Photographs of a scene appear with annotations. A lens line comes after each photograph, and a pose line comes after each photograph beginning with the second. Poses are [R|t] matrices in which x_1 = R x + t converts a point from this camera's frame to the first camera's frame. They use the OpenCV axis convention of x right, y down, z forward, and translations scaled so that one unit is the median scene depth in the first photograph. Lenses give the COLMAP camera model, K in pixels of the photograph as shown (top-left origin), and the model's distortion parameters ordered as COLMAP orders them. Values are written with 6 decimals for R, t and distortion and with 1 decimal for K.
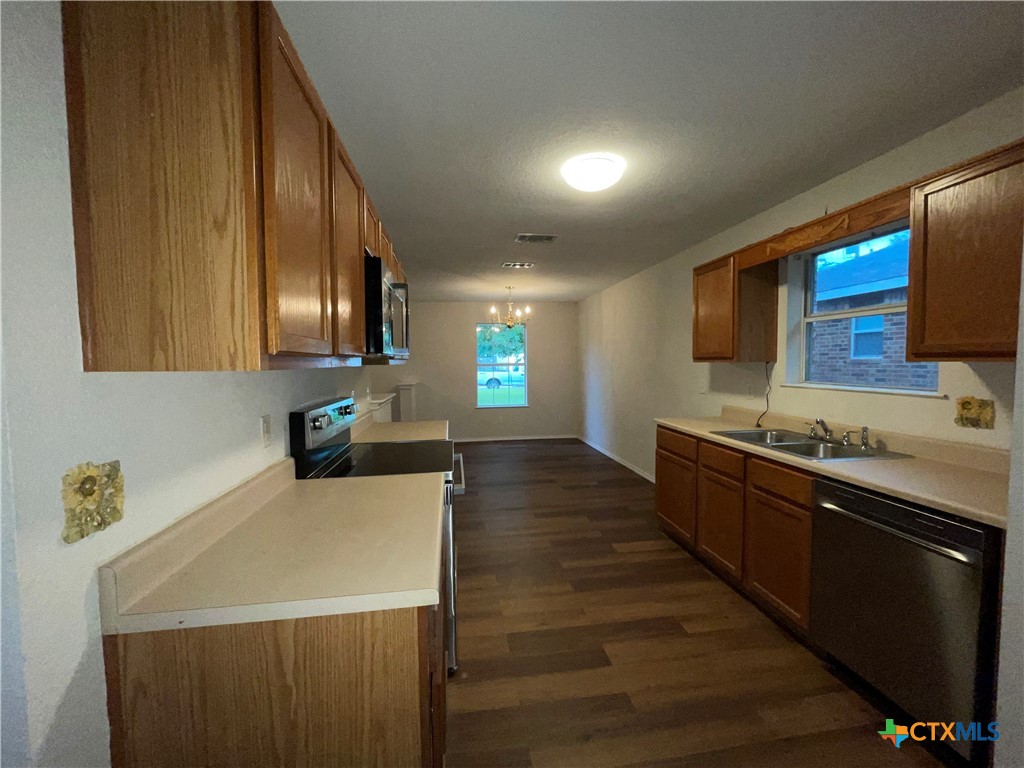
lens RADIAL K [[415.4, 0, 510.8], [0, 415.4, 382.4], [0, 0, 1]] dist [0.001624, 0.000123]
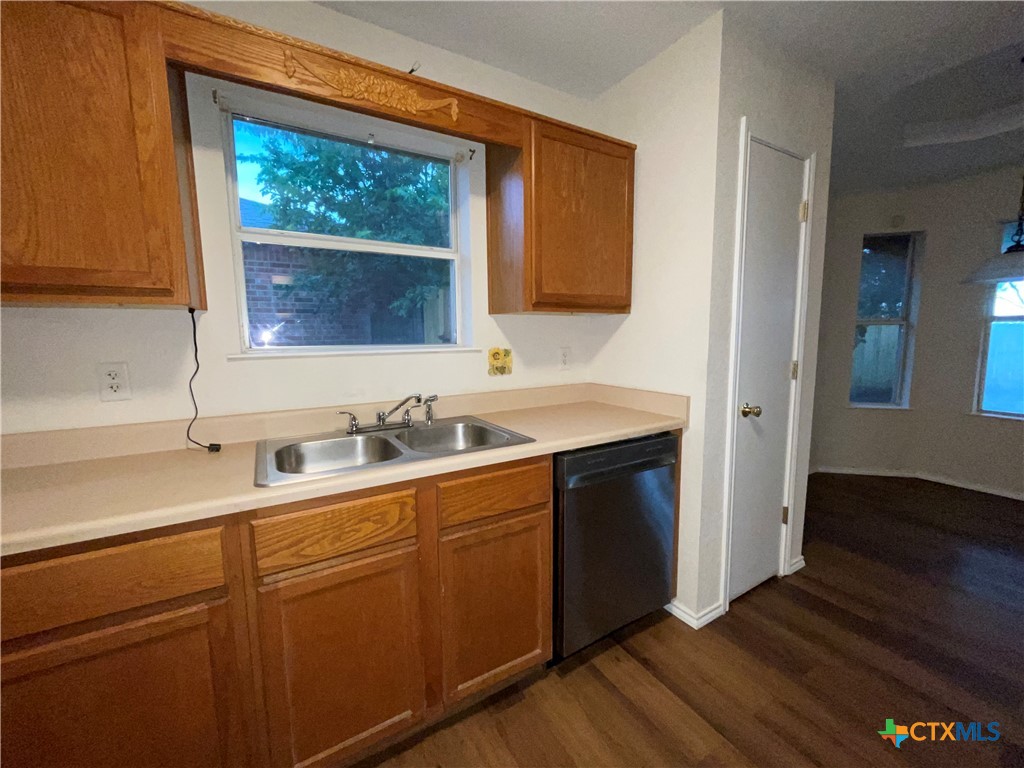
lens RADIAL K [[415.4, 0, 510.8], [0, 415.4, 382.4], [0, 0, 1]] dist [0.001624, 0.000123]
pose [[-0.385686, -0.095163, 0.917709, 0.060950], [0.059108, 0.990075, 0.127508, -0.008580], [-0.920735, 0.103422, -0.376233, 1.002193]]
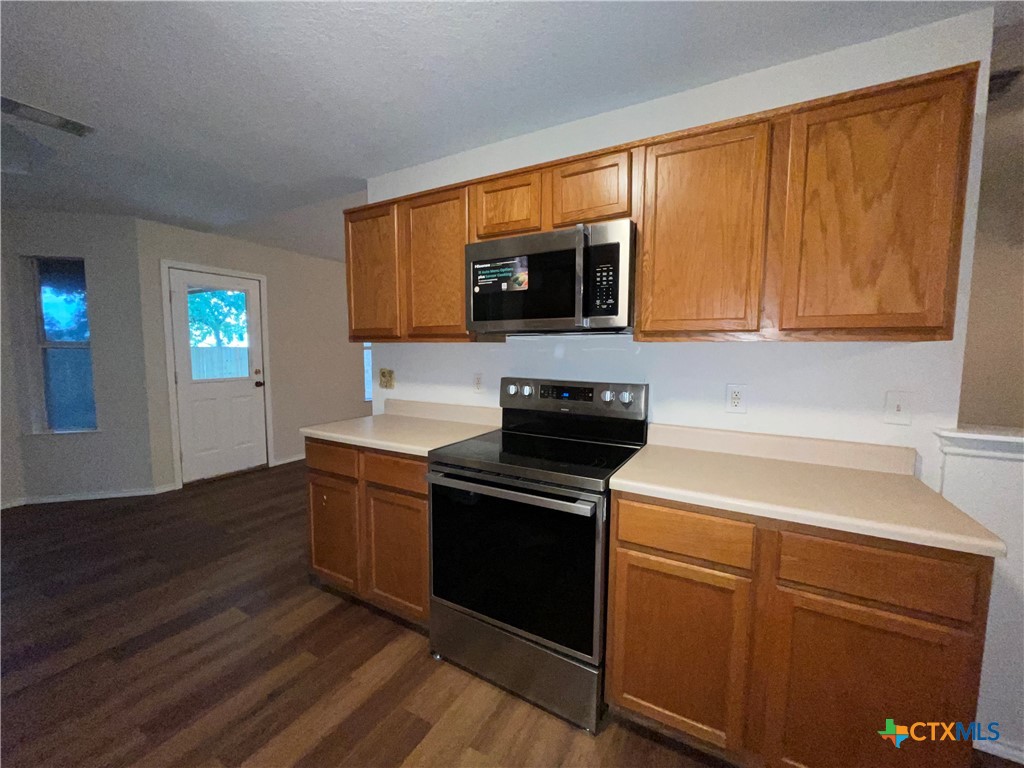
lens RADIAL K [[415.4, 0, 510.8], [0, 415.4, 382.4], [0, 0, 1]] dist [0.001624, 0.000123]
pose [[-0.610763, 0.072147, -0.788520, 0.356744], [-0.038860, 0.991909, 0.120856, -0.049760], [0.790859, 0.104457, -0.603018, 1.241319]]
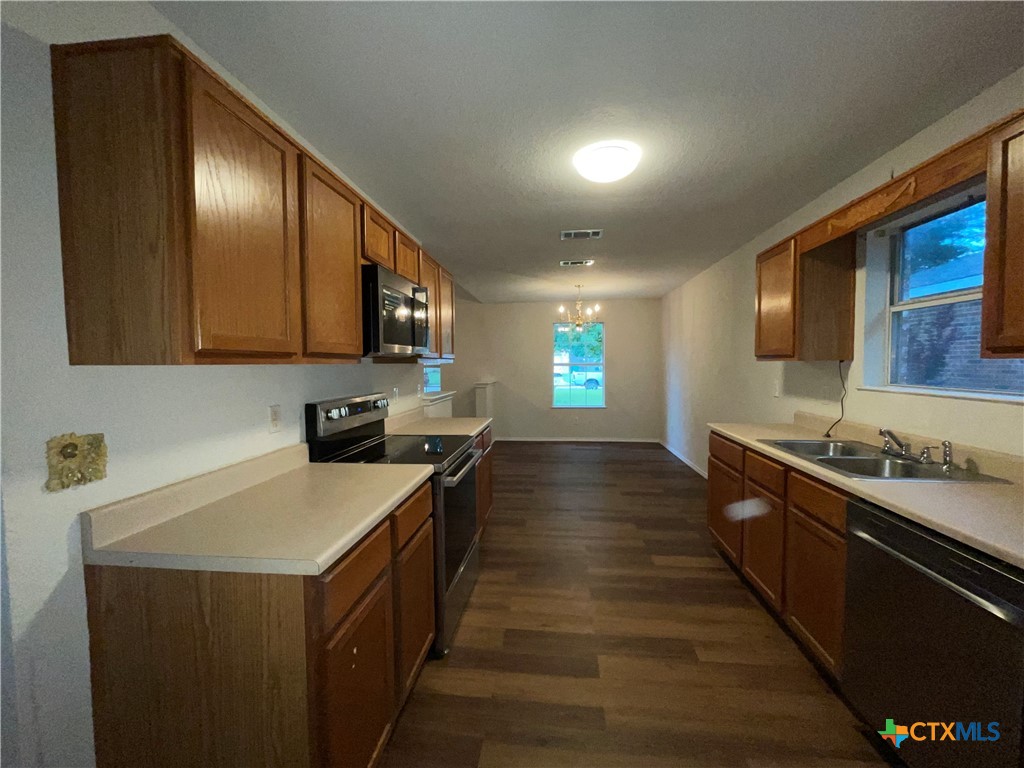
lens RADIAL K [[415.4, 0, 510.8], [0, 415.4, 382.4], [0, 0, 1]] dist [0.001624, 0.000123]
pose [[0.967742, 0.011845, -0.251665, 0.212303], [-0.012111, 0.999927, 0.000492, 0.003704], [0.251652, 0.002571, 0.967814, 0.018027]]
